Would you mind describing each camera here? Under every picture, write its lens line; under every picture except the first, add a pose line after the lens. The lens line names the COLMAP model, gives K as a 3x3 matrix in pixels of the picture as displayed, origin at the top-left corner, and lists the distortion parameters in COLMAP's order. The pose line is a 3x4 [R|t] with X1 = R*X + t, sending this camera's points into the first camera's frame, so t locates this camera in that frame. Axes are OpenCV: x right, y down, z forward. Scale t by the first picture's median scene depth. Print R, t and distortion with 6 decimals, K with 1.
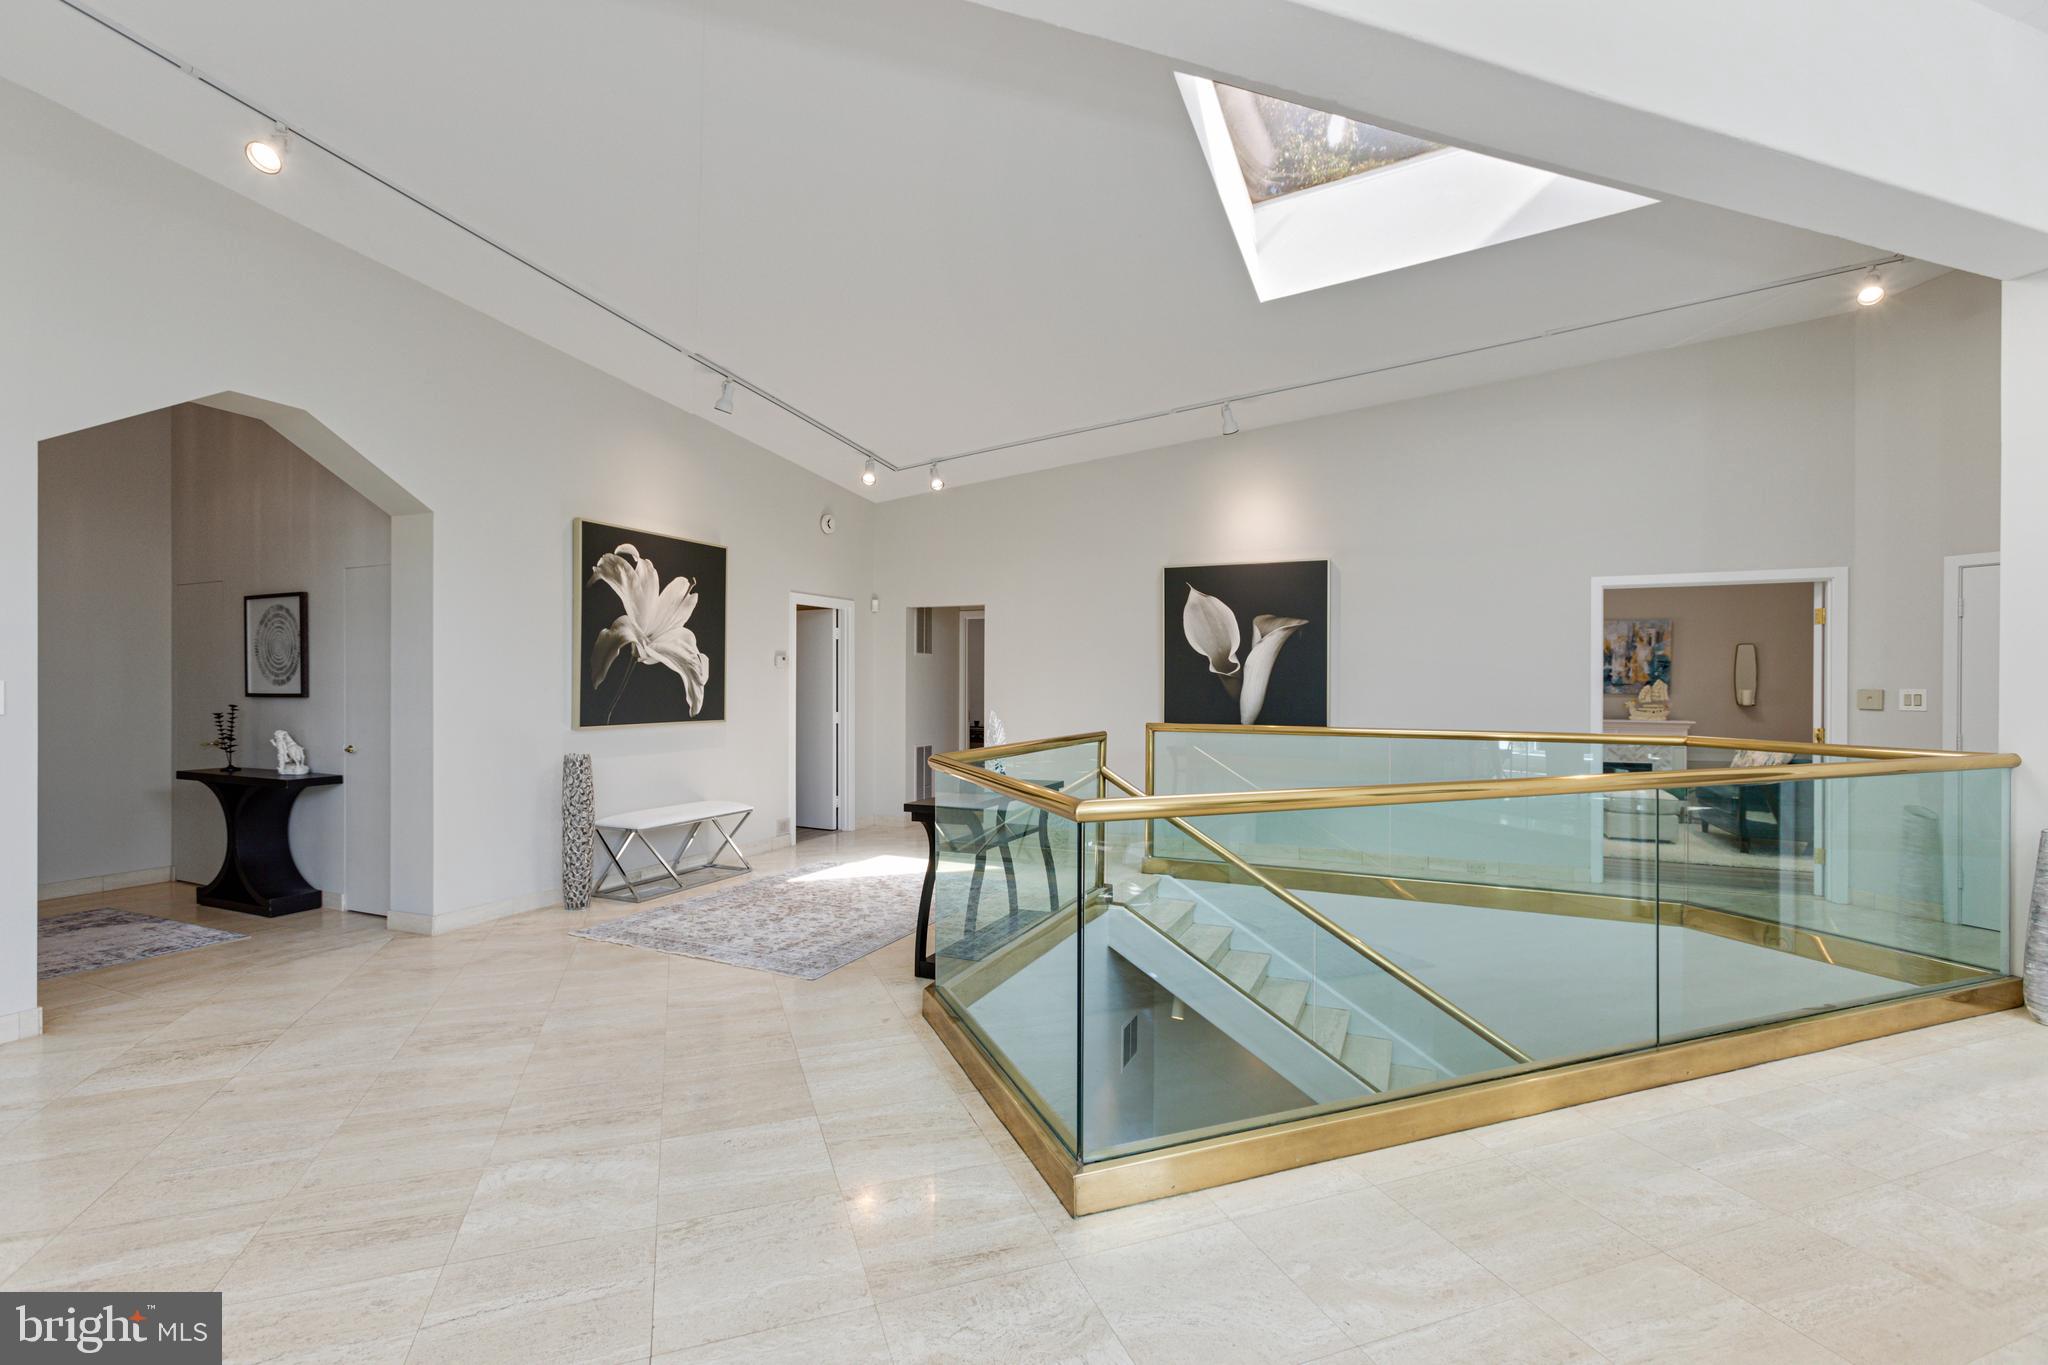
lens RADIAL K [[916.0, 0, 1018.6], [0, 916.0, 686.0], [0, 0, 1]] dist [0.002245, 0.003318]
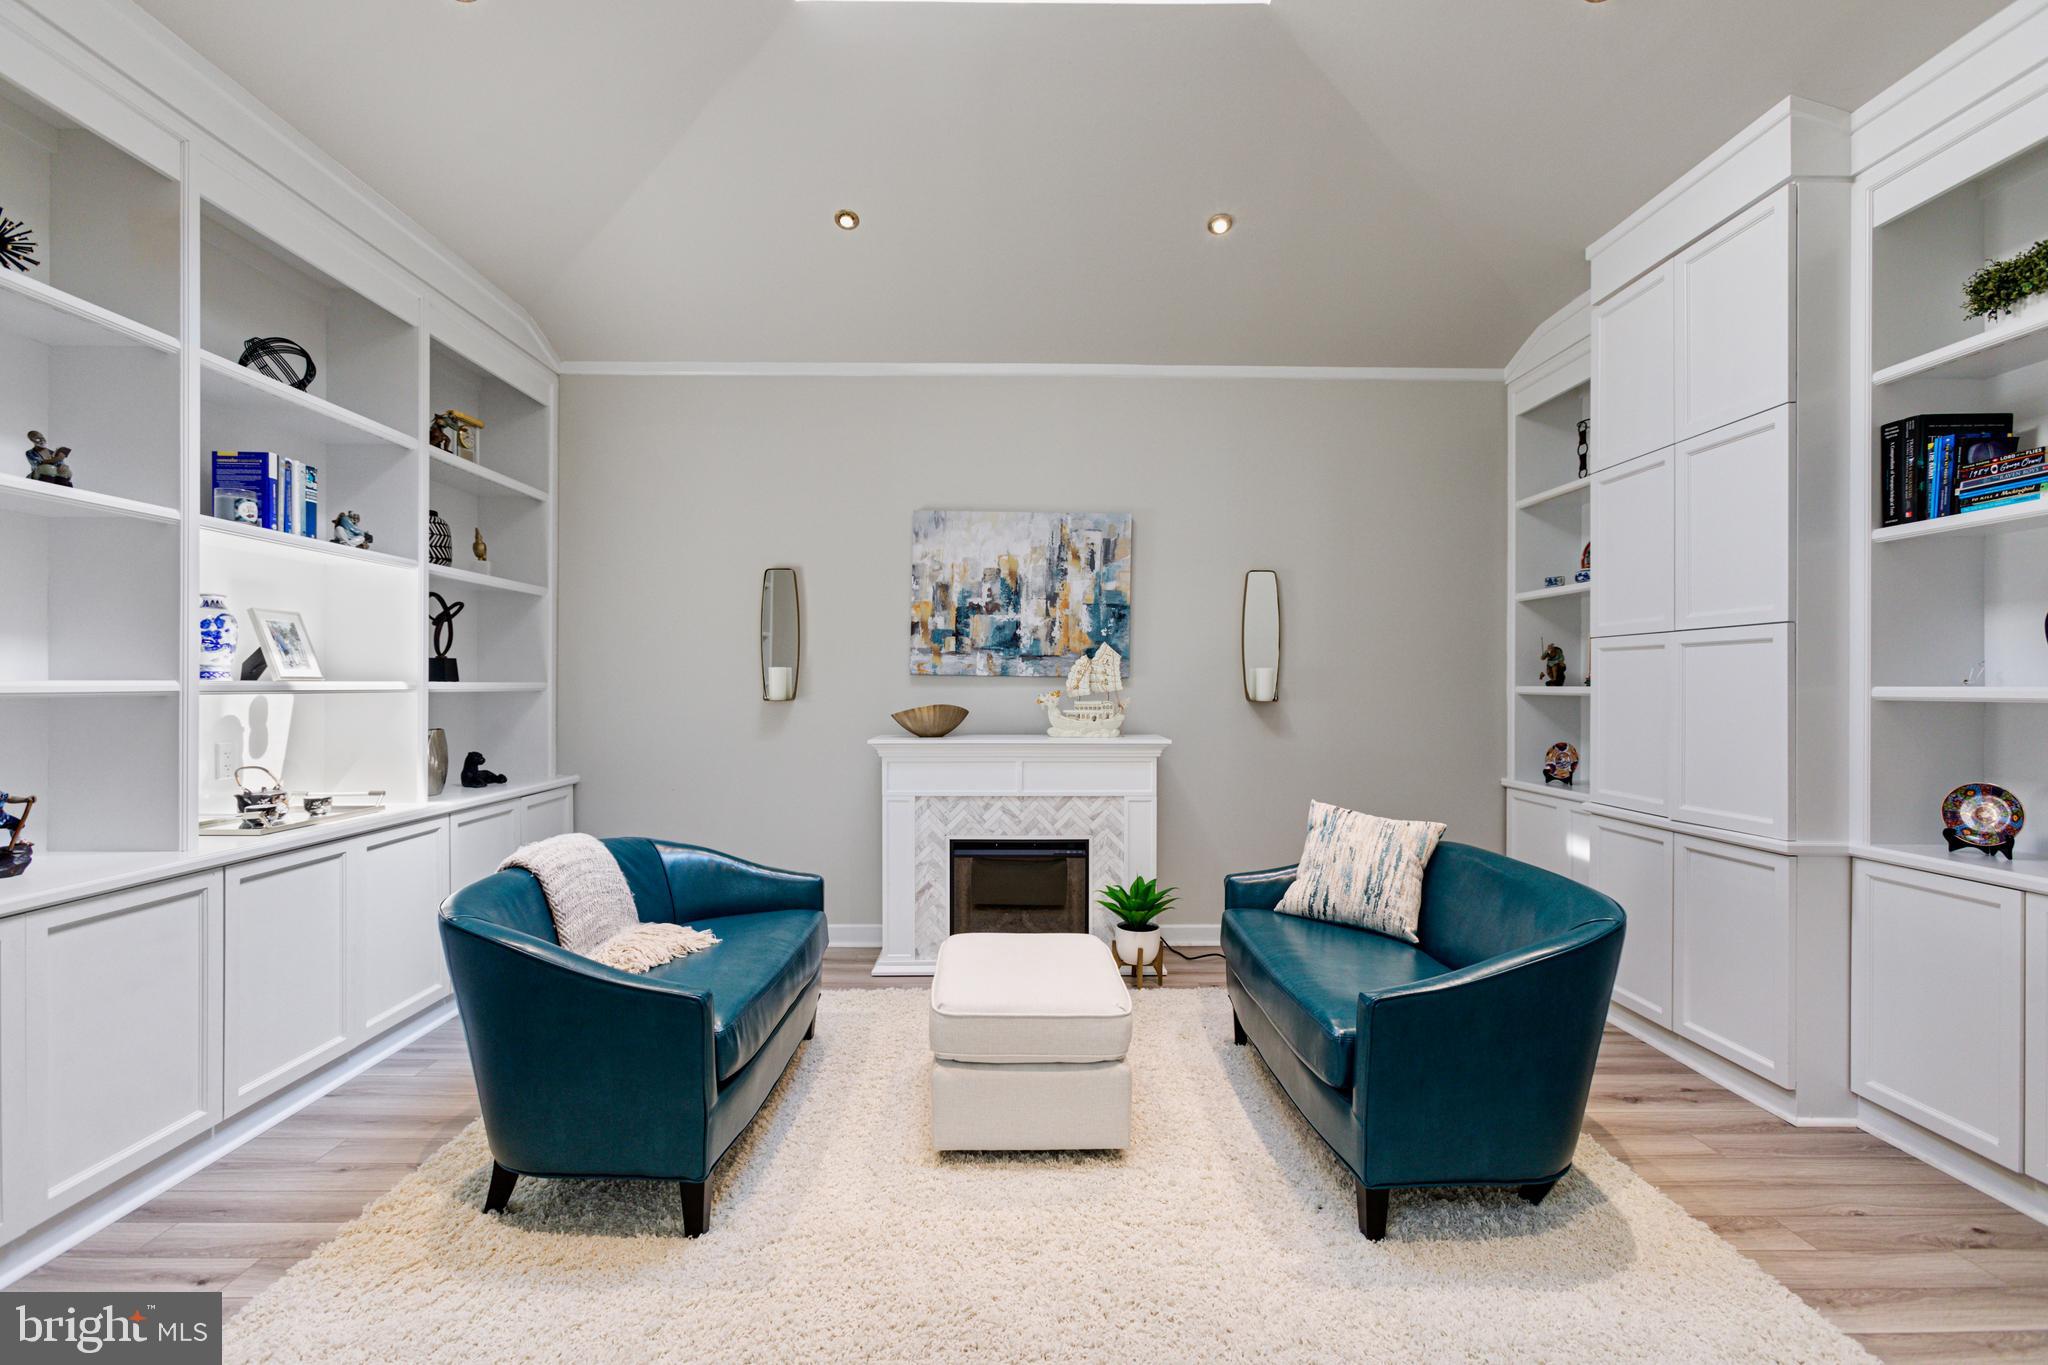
lens RADIAL K [[916.0, 0, 1025.8], [0, 916.0, 670.4], [0, 0, 1]] dist [0.002245, 0.003318]
pose [[0.904645, -0.001068, 0.426164, 0.468625], [0.000826, 0.999999, 0.000751, 0.005020], [-0.426164, -0.000327, 0.904646, 0.609168]]
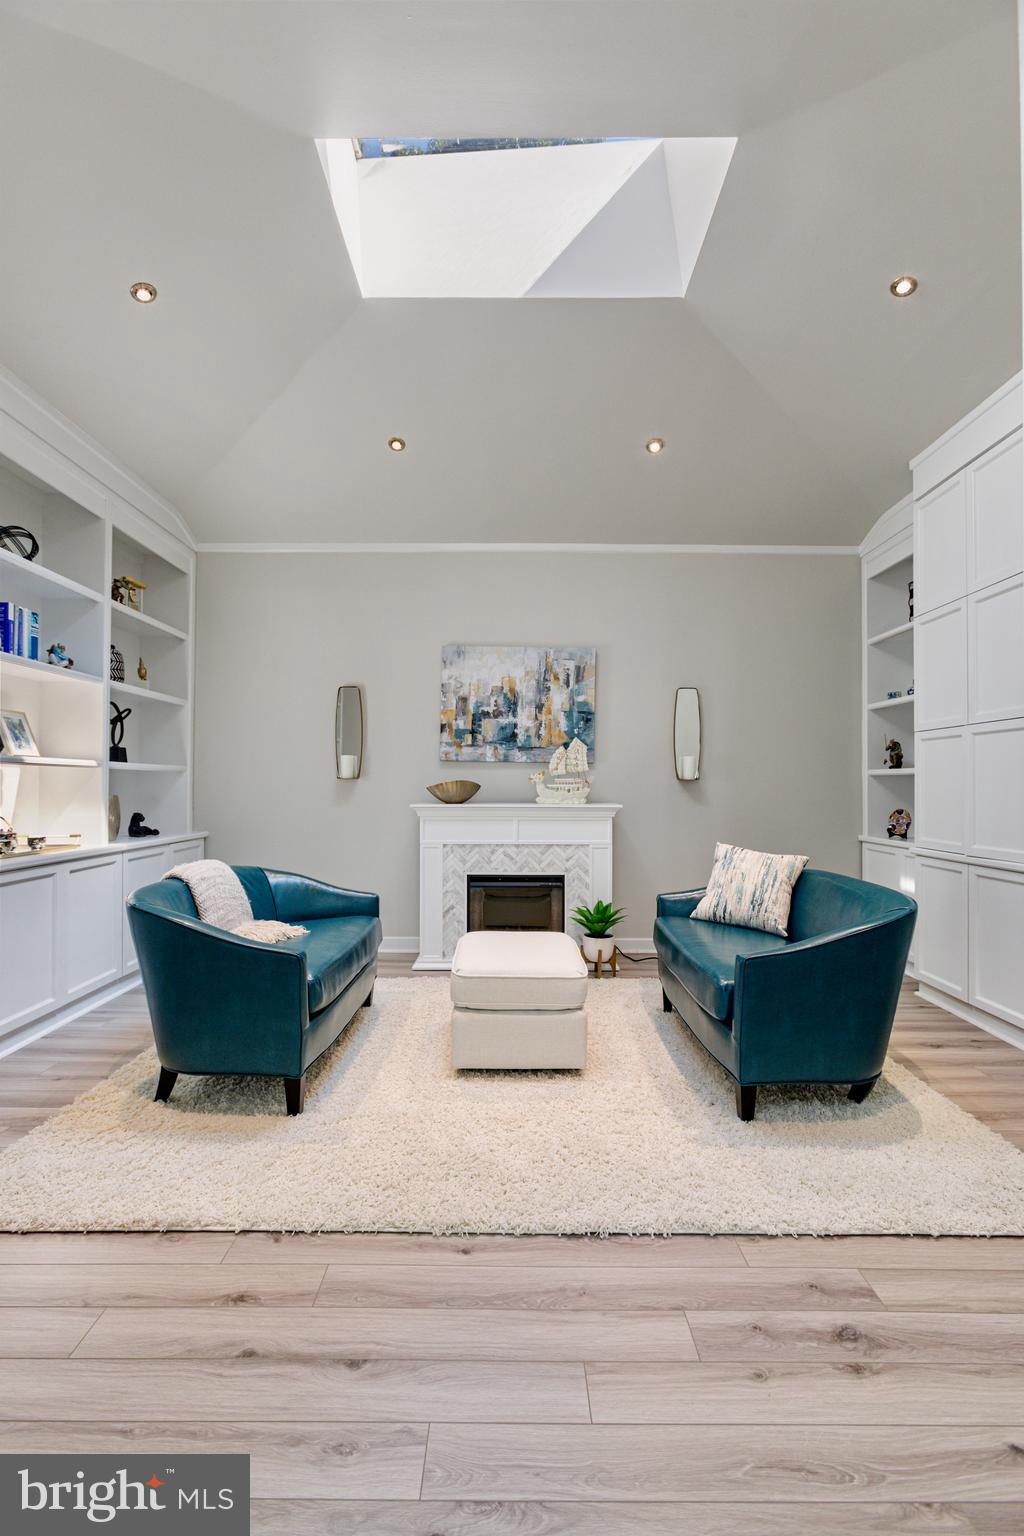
lens RADIAL K [[687.0, 0, 519.7], [0, 687.0, 769.3], [0, 0, 1]] dist [0.002245, 0.003318]
pose [[0.910524, 0.005817, 0.413414, 0.460789], [-0.000651, 0.999920, -0.012634, 0.019491], [-0.413455, 0.011235, 0.910455, 0.578905]]
